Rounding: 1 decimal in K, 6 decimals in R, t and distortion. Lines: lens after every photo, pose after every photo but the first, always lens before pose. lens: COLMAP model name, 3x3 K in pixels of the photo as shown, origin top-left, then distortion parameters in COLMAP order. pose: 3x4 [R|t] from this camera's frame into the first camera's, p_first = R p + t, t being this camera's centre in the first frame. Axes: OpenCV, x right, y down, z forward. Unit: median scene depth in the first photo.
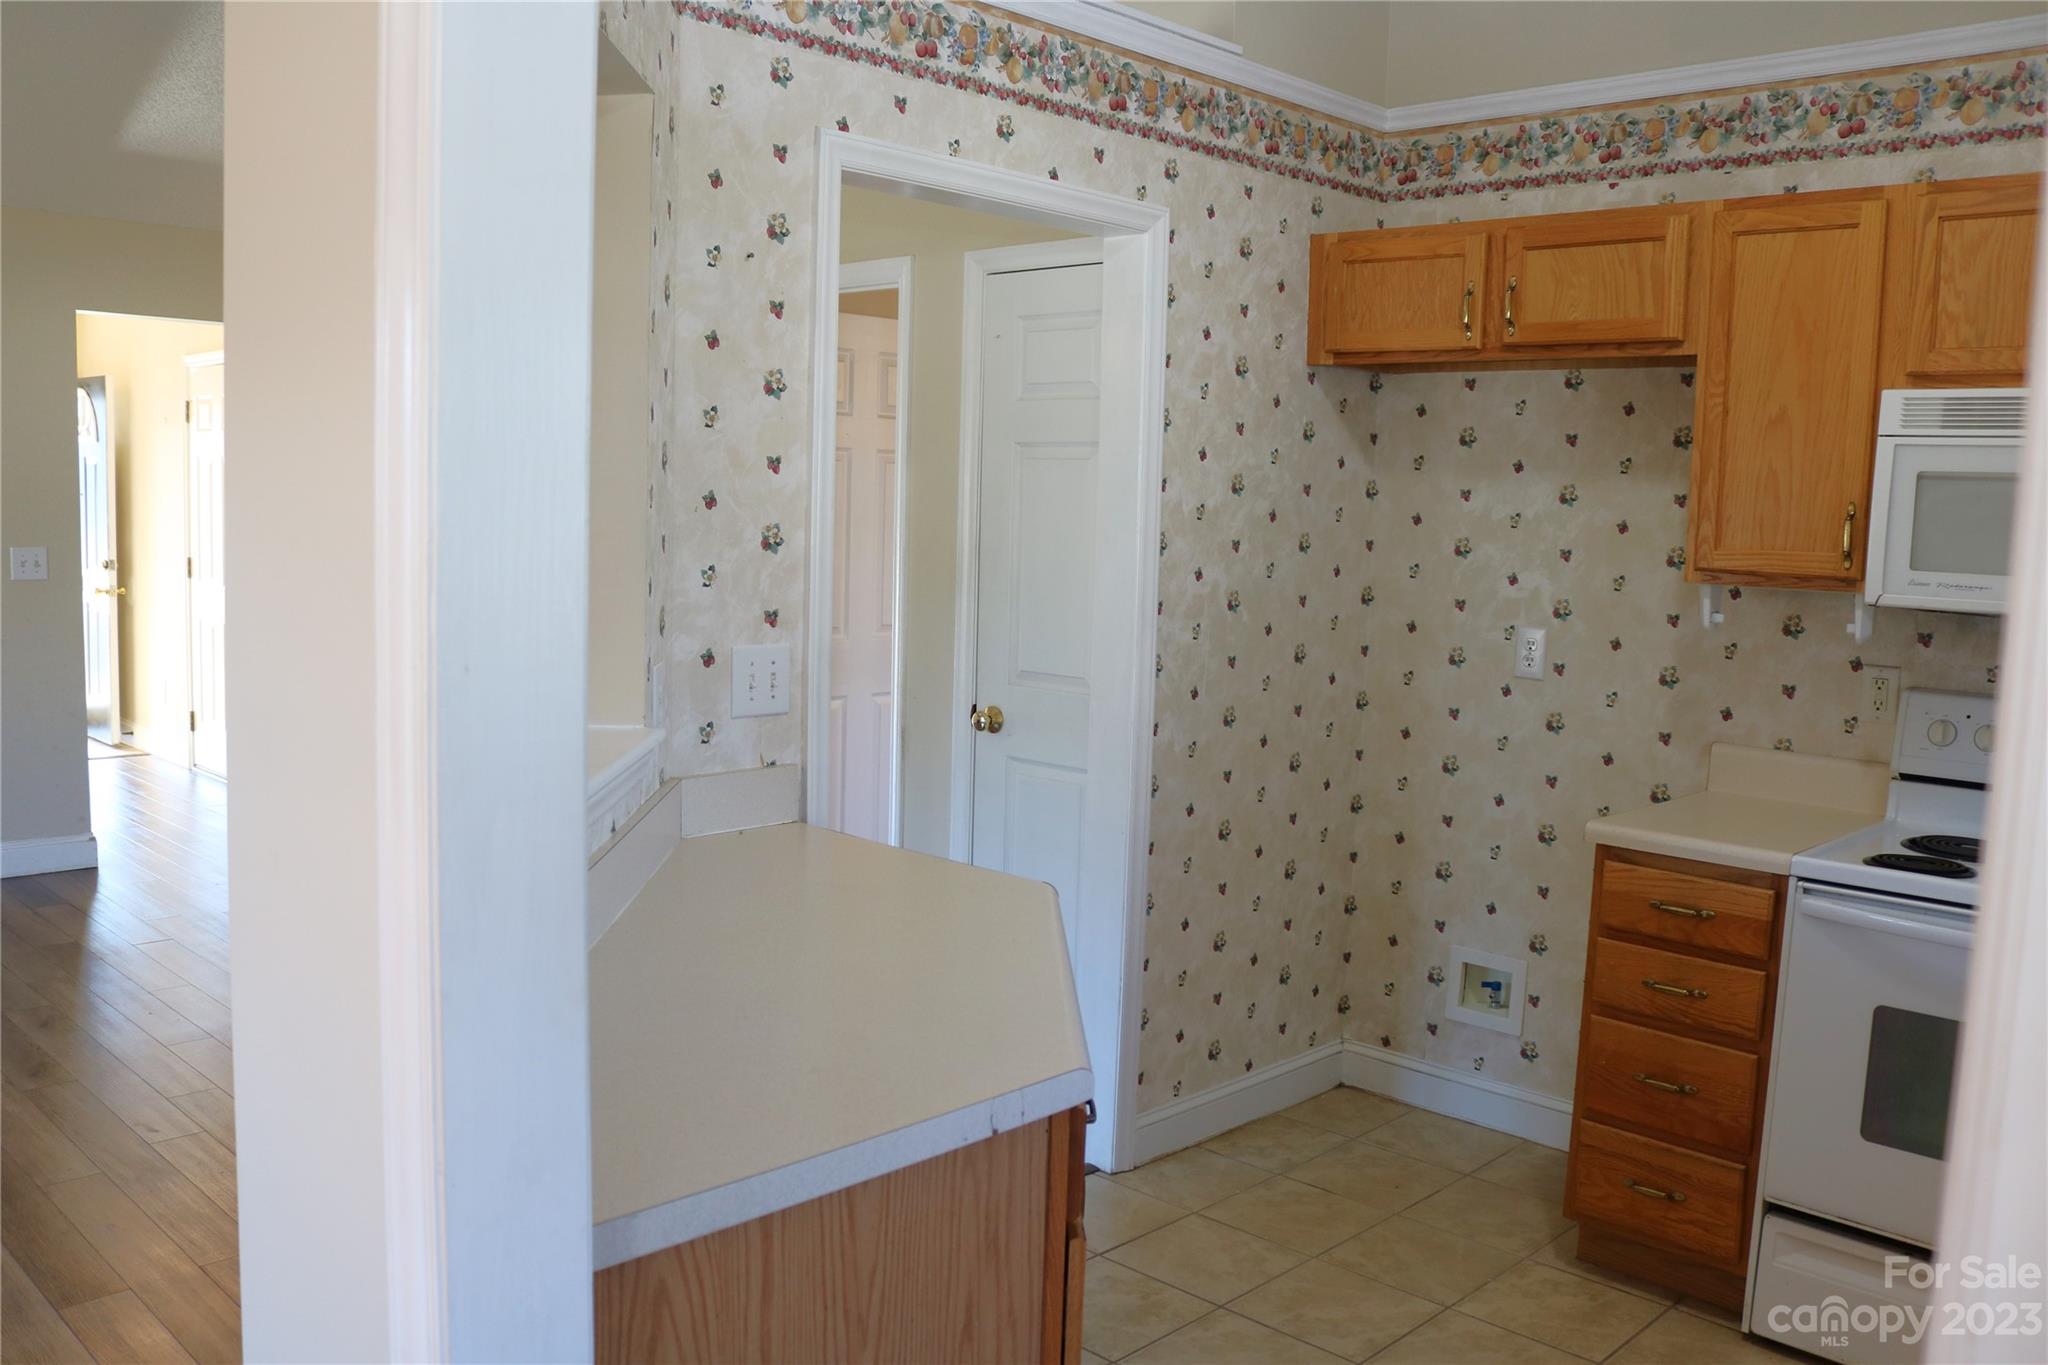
lens RADIAL K [[1687.5, 0, 1024.0], [0, 1687.5, 682.5], [0, 0, 1]] dist [-0.154915, 0.120335]
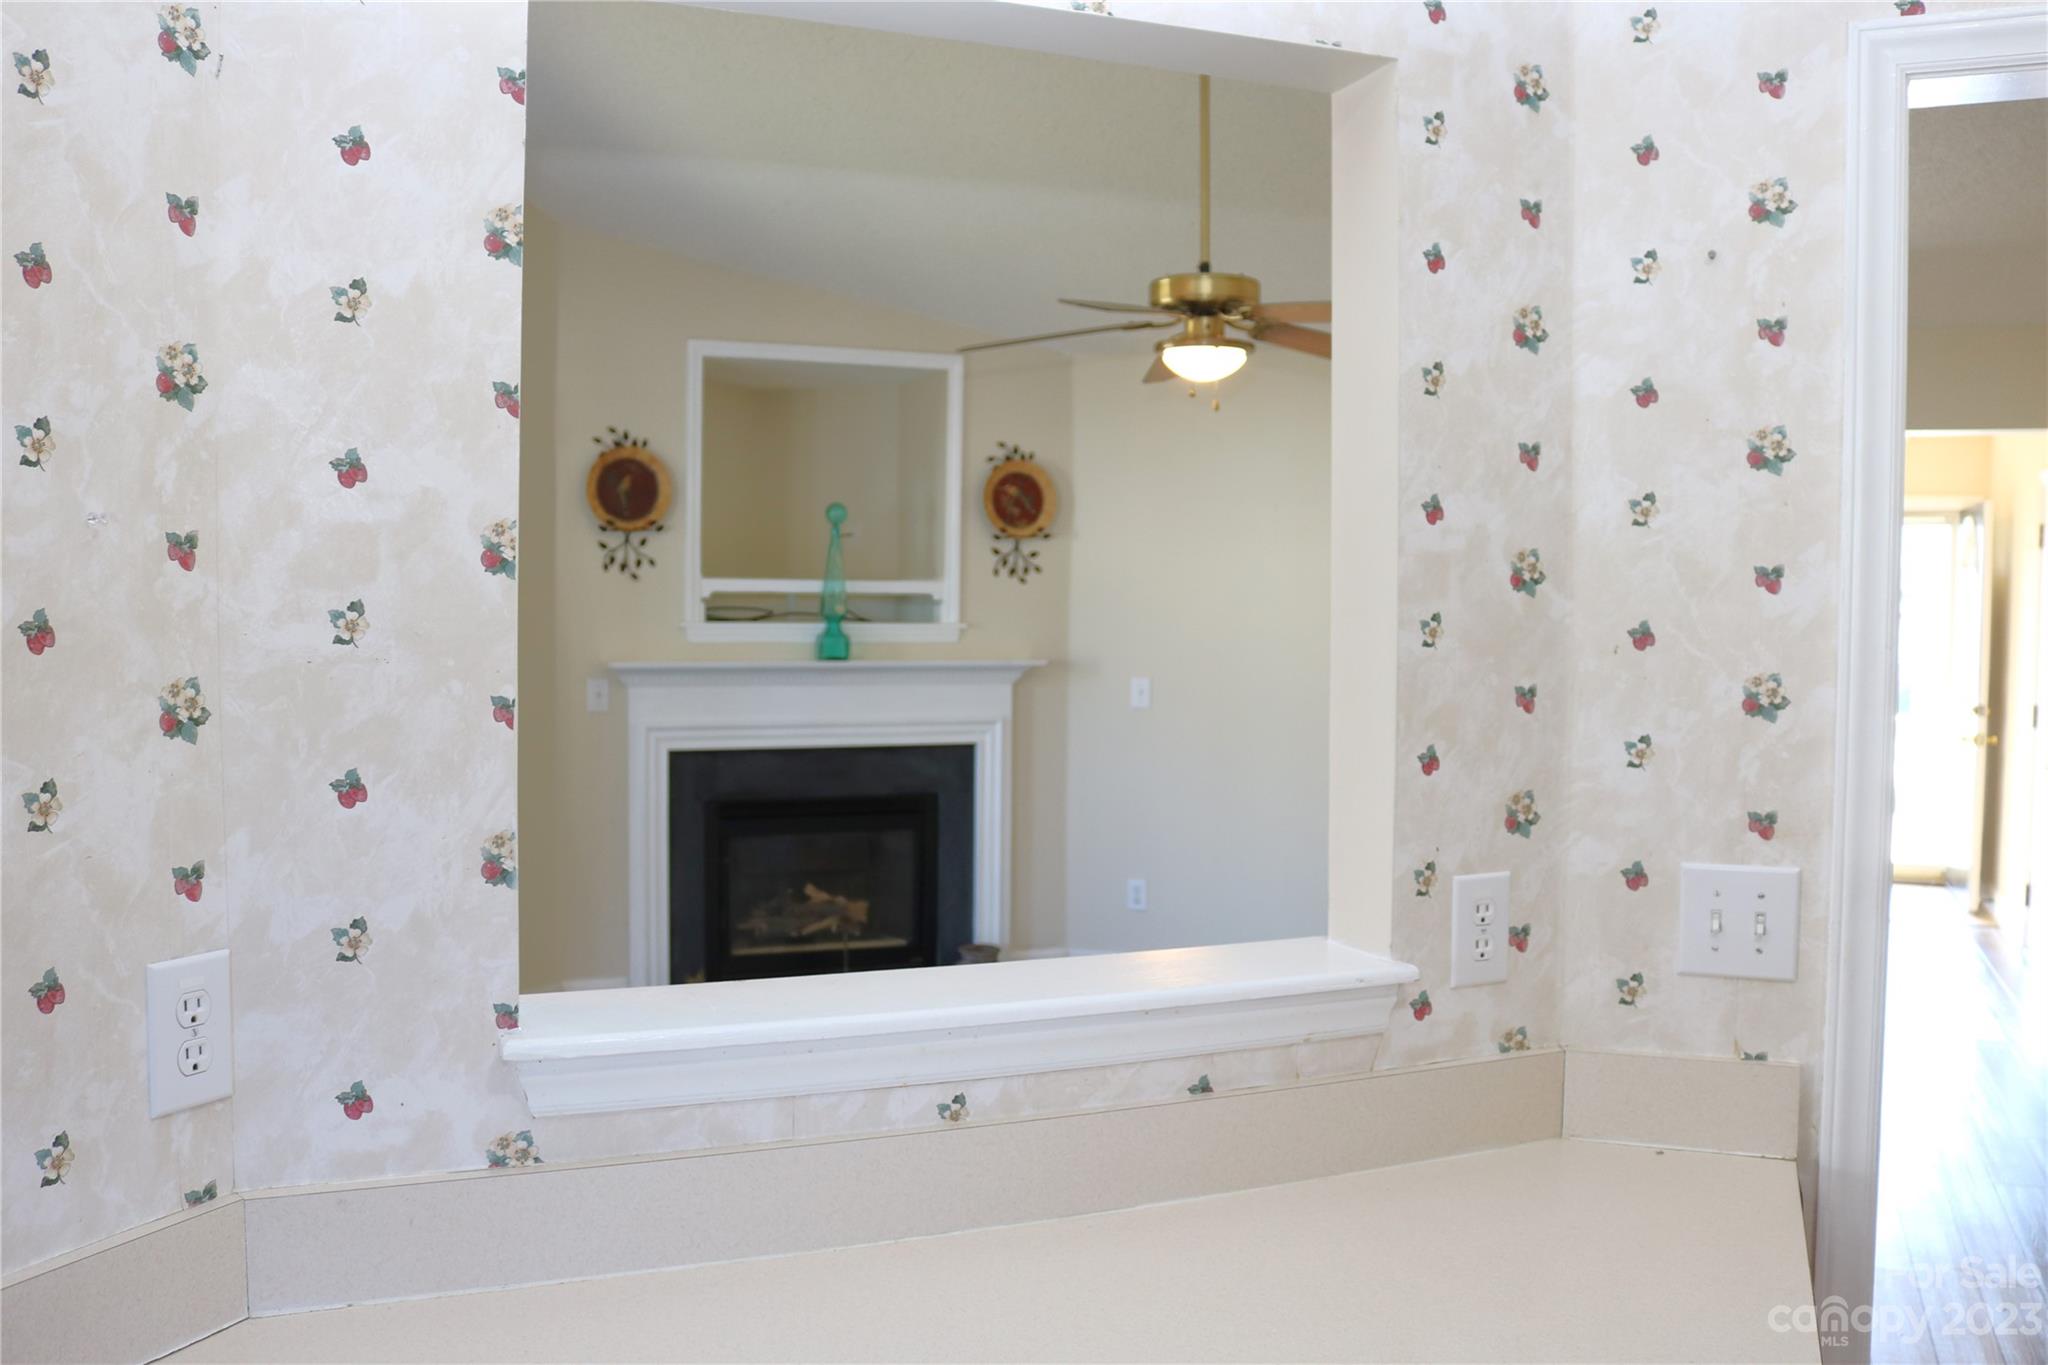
lens RADIAL K [[1769.4, 0, 1024.0], [0, 1769.4, 682.5], [0, 0, 1]] dist [-0.141831, 0.108989]
pose [[0.373263, 0.016798, -0.927573, 0.350728], [-0.099416, 0.994803, -0.021990, -0.050800], [0.922383, 0.100423, 0.372993, 0.516500]]
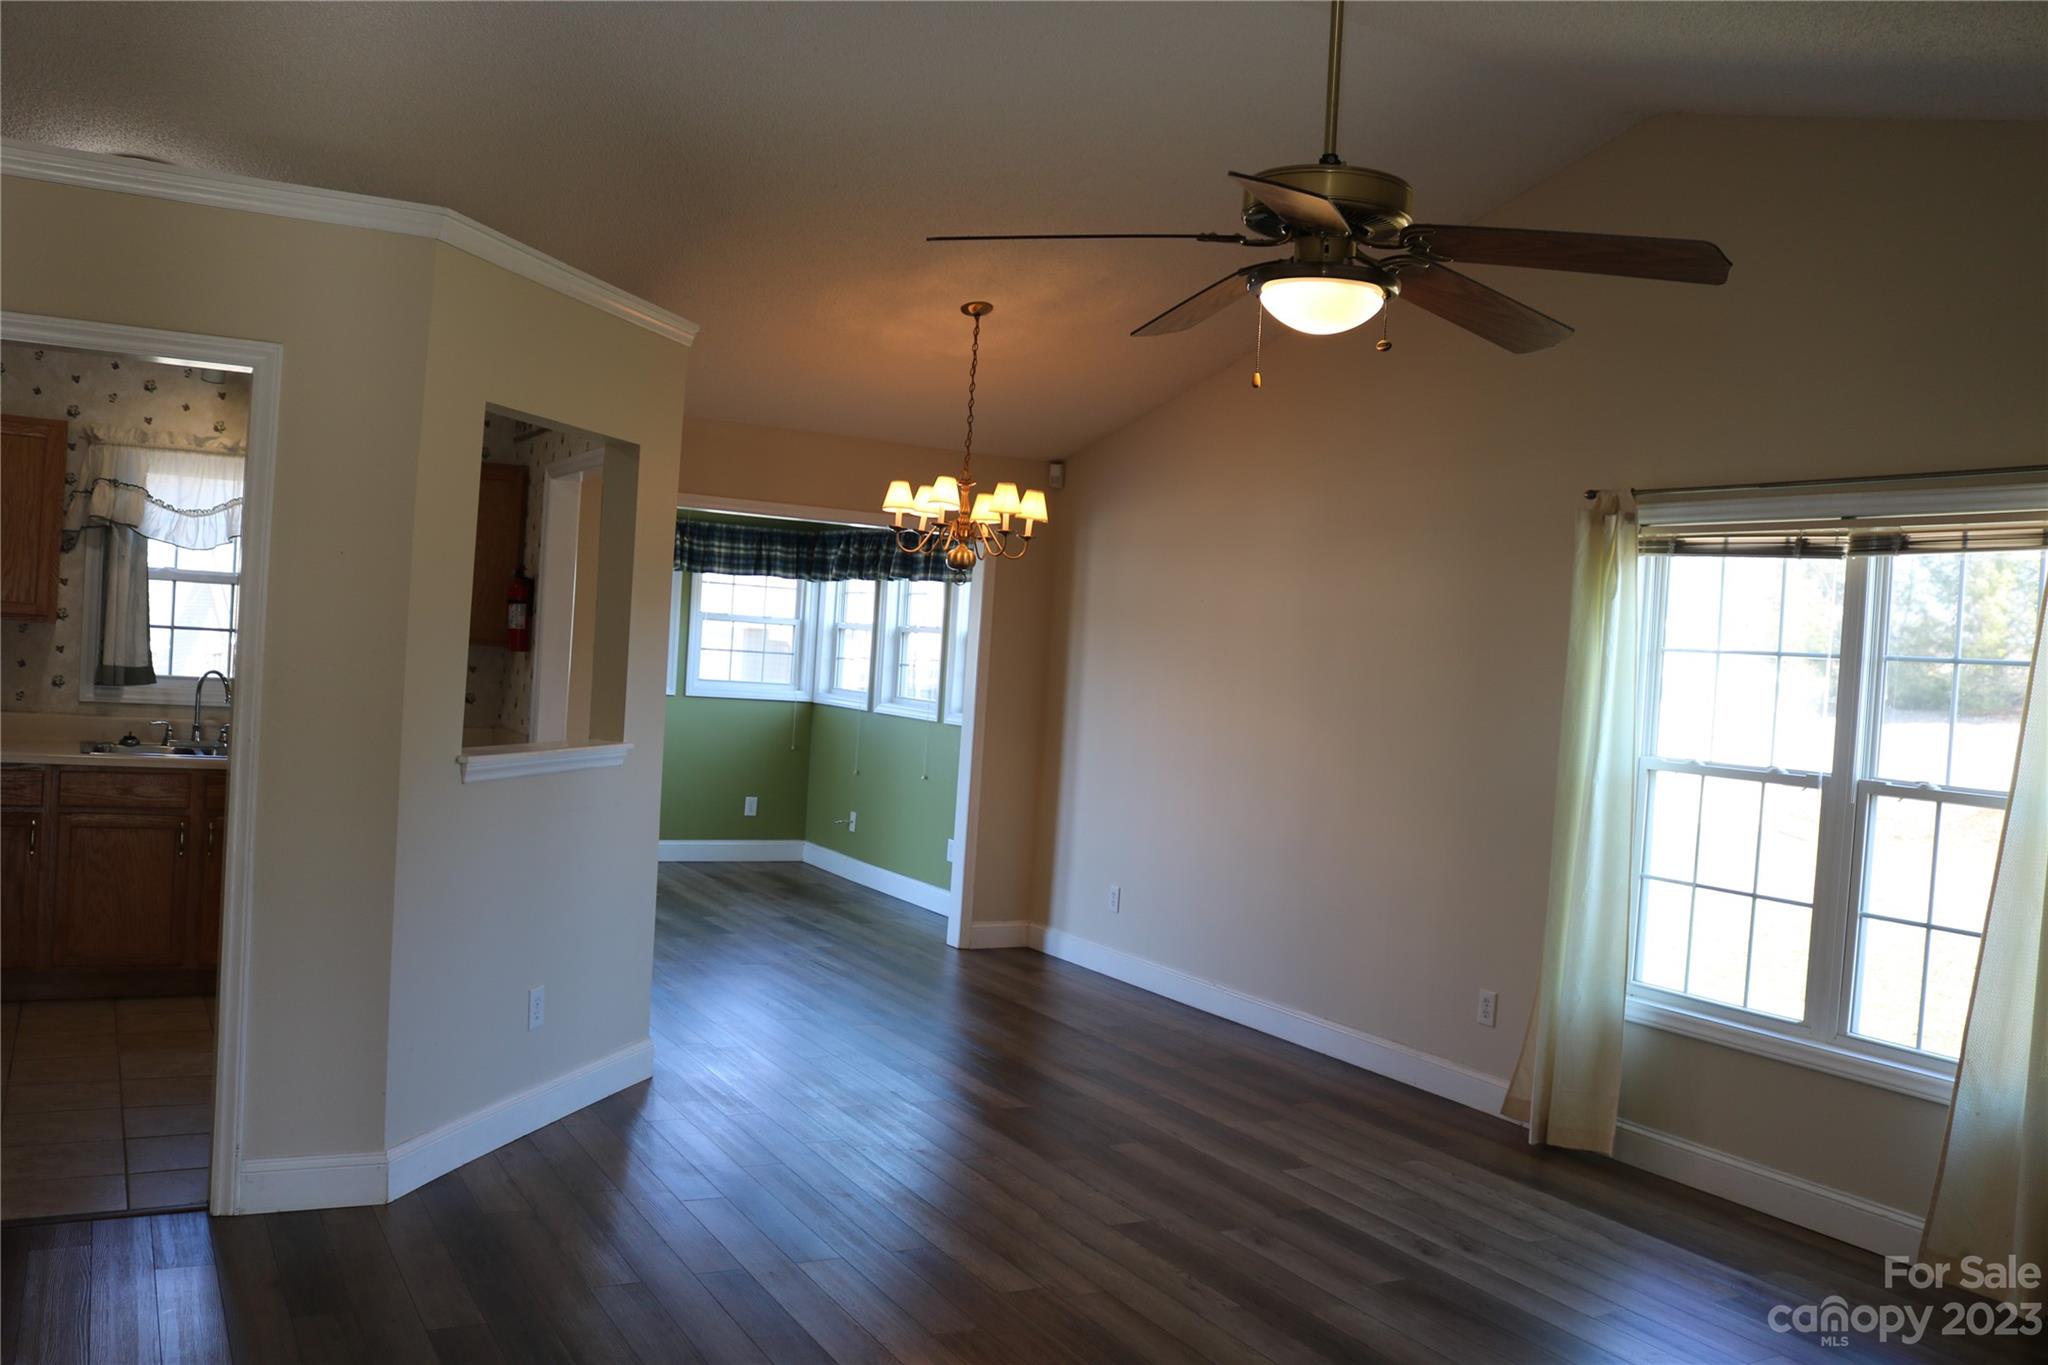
lens RADIAL K [[1686.7, 0, 1021.3], [0, 1686.7, 677.5], [0, 0, 1]] dist [-0.153989, 0.118678]
pose [[-0.956445, -0.100171, 0.274188, -1.166298], [-0.065839, 0.989102, 0.131688, -0.285403], [-0.284391, 0.107900, -0.952617, 2.211187]]
